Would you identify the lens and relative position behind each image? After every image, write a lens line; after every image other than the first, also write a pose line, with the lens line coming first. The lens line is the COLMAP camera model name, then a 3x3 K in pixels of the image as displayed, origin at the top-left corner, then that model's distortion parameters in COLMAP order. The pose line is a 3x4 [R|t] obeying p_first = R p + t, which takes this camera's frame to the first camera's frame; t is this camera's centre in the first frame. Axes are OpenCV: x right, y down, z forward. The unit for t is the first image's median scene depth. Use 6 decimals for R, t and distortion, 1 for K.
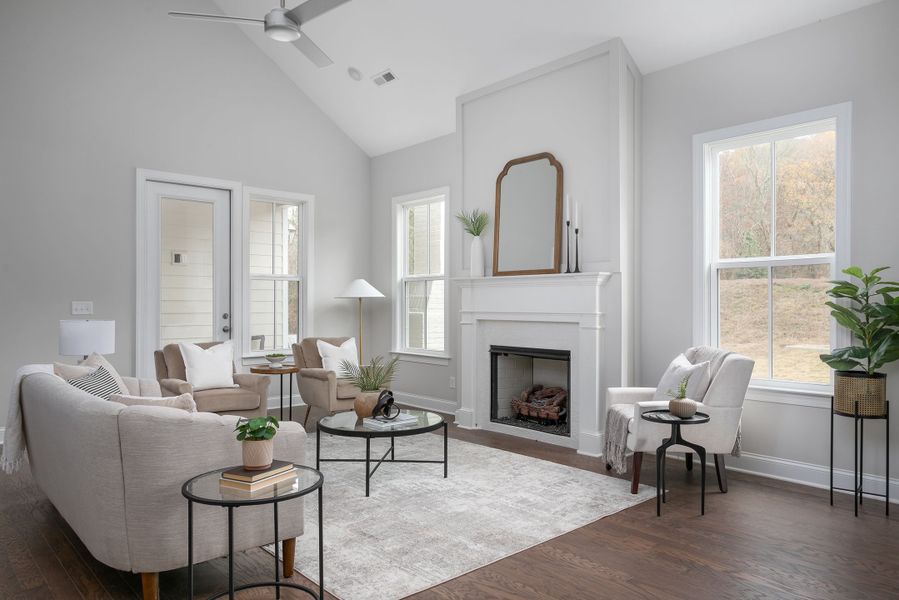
lens RADIAL K [[597.0, 0, 444.4], [0, 597.0, 300.4], [0, 0, 1]] dist [-0.033424, 0.012056]
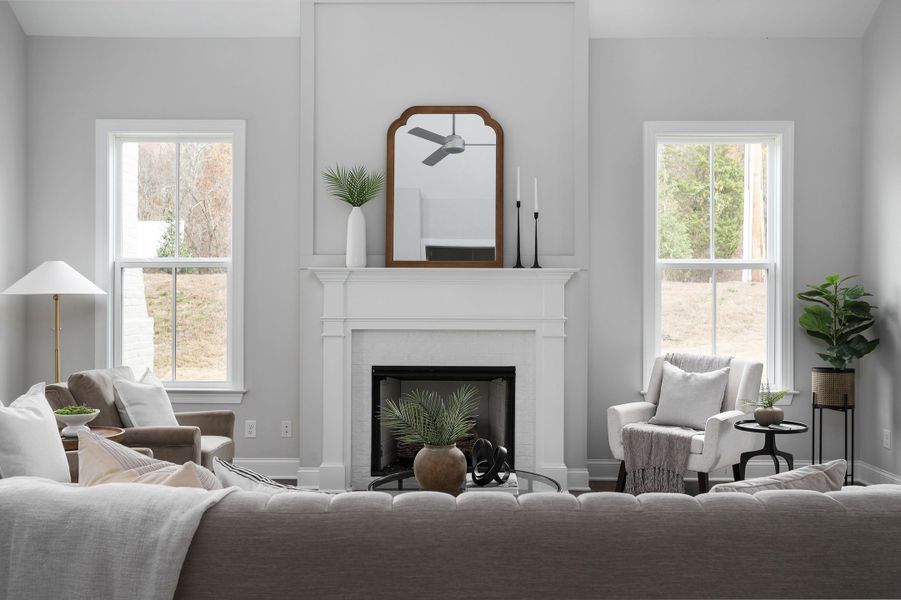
lens RADIAL K [[810.6, 0, 451.0], [0, 810.6, 302.6], [0, 0, 1]] dist [-0.001471, -0.010998]
pose [[0.686330, 0.003011, 0.727284, -0.612654], [-0.007270, 0.999970, 0.002721, -0.002095], [-0.727254, -0.007155, 0.686331, 0.322861]]
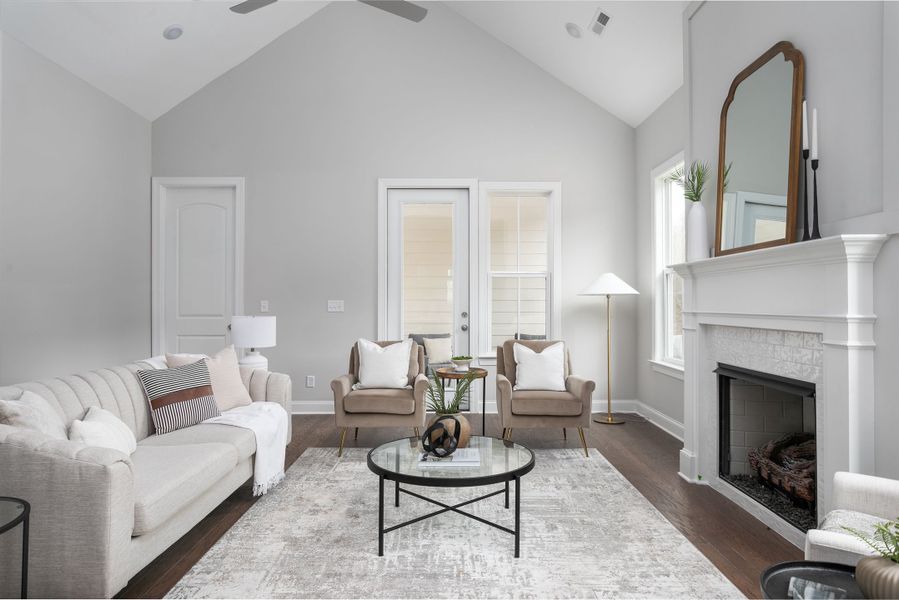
lens RADIAL K [[537.1, 0, 446.1], [0, 537.1, 301.3], [0, 0, 1]] dist [-0.033534, 0.014174]
pose [[0.745709, -0.005240, -0.666251, 0.277687], [0.005721, 0.999983, -0.001461, 0.006328], [0.666247, -0.002723, 0.745726, 0.398551]]
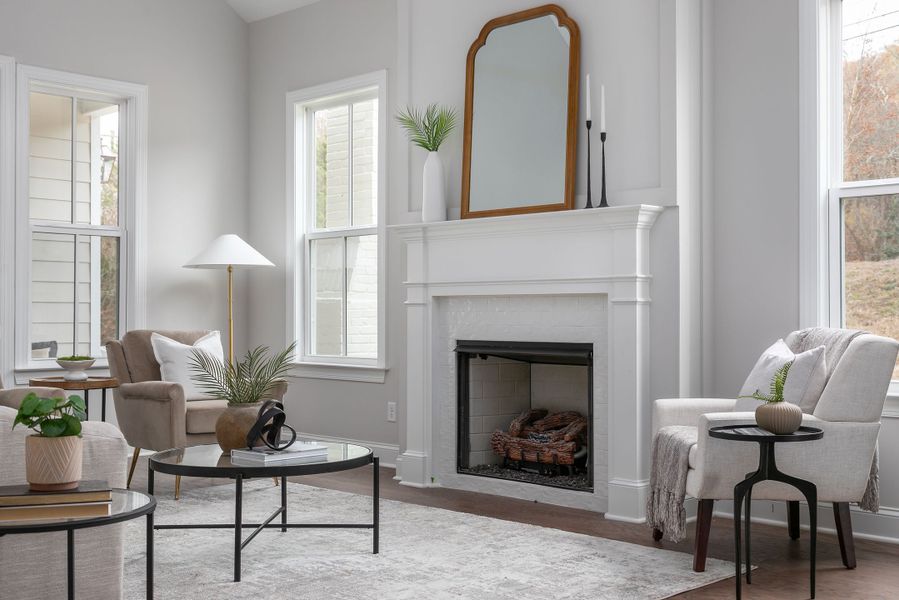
lens RADIAL K [[1049.3, 0, 449.1], [0, 1049.3, 296.3], [0, 0, 1]] dist [-0.001034, 0.000000]
pose [[0.998034, 0.001654, 0.062649, 0.006850], [-0.000980, 0.999941, -0.010796, 0.048700], [-0.062663, 0.010713, 0.997977, -0.013135]]
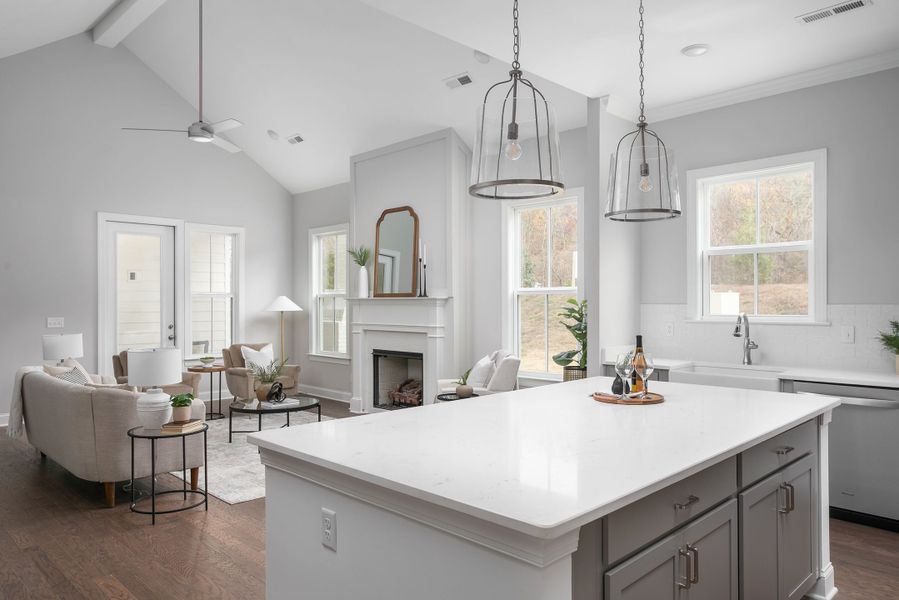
lens RADIAL K [[597.0, 0, 434.0], [0, 597.0, 301.8], [0, 0, 1]] dist [-0.033424, 0.012056]
pose [[0.999176, -0.003554, 0.040433, 0.177950], [0.003483, 0.999992, 0.001828, -0.035452], [-0.040439, -0.001685, 0.999181, -0.357693]]
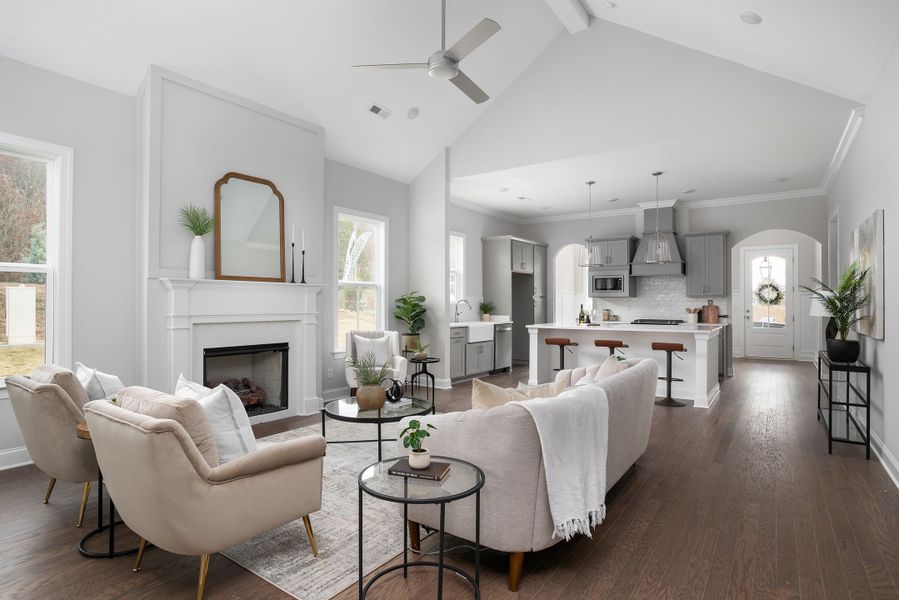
lens RADIAL K [[495.6, 0, 434.0], [0, 495.6, 299.1], [0, 0, 1]] dist [-0.021534, -0.000555]
pose [[-0.204962, 0.008118, 0.978736, -0.893866], [-0.007649, 0.999922, -0.009896, -0.001982], [-0.978740, -0.009515, -0.204884, 0.894156]]
